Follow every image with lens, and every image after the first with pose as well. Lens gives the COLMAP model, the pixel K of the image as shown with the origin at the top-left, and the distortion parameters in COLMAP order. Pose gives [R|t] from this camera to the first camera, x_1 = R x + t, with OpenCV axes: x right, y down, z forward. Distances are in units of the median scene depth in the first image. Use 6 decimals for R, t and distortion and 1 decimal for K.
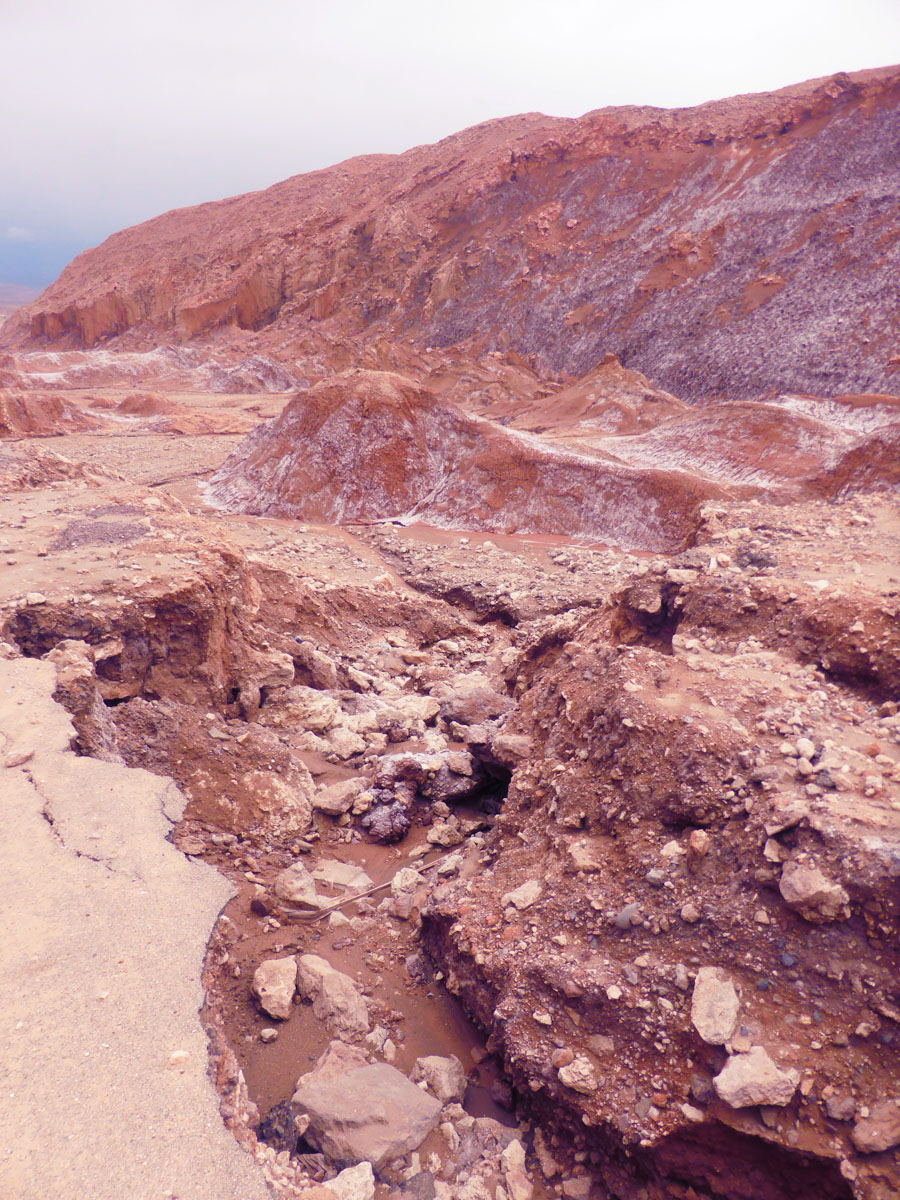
lens RADIAL K [[876.5, 0, 446.4], [0, 876.5, 618.3], [0, 0, 1]] dist [-0.125760, 0.150384]
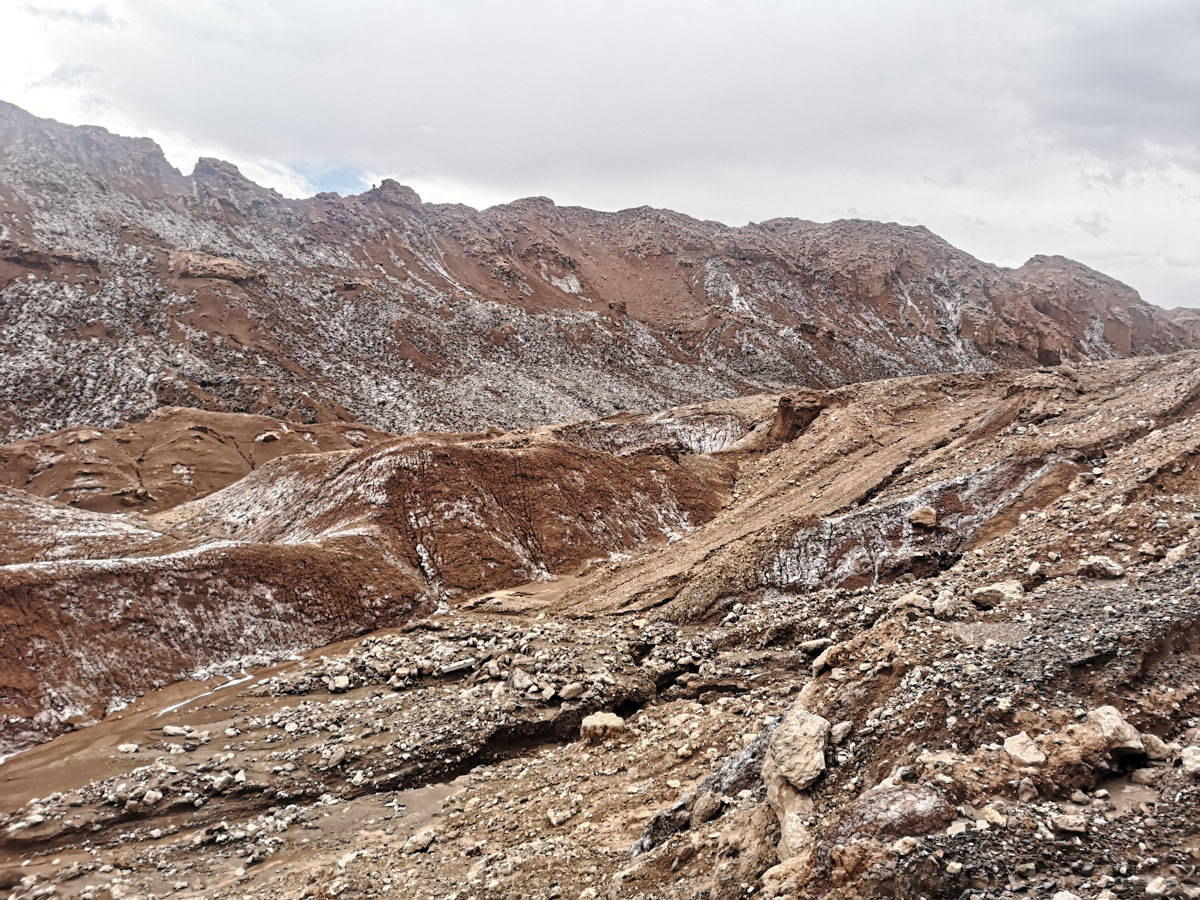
lens RADIAL K [[920.4, 0, 592.1], [0, 920.4, 451.9], [0, 0, 1]] dist [0.075993, -0.091970]
pose [[-0.068820, -0.040588, 0.996803, -0.151739], [0.318742, 0.945907, 0.060522, -0.057005], [-0.945340, 0.321888, -0.052160, 0.214201]]
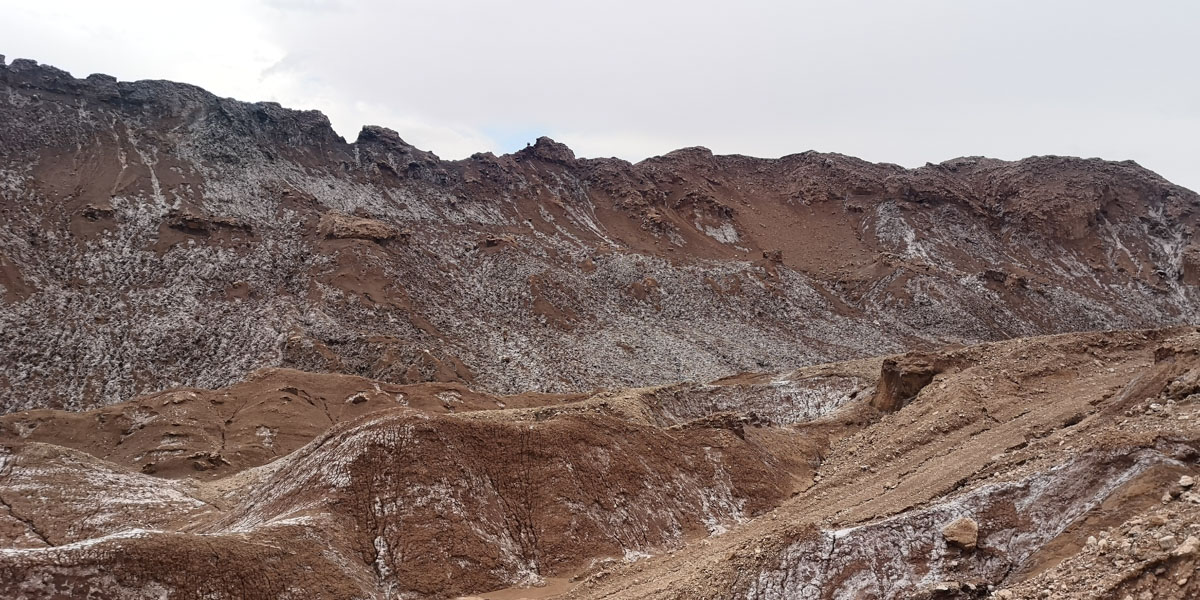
lens RADIAL K [[944.4, 0, 585.2], [0, 944.4, 304.7], [0, 0, 1]] dist [0.076433, -0.163212]
pose [[0.134826, 0.065562, 0.988698, -0.115830], [0.314350, 0.943435, -0.105428, -0.045057], [-0.939684, 0.325012, 0.106590, 0.164117]]
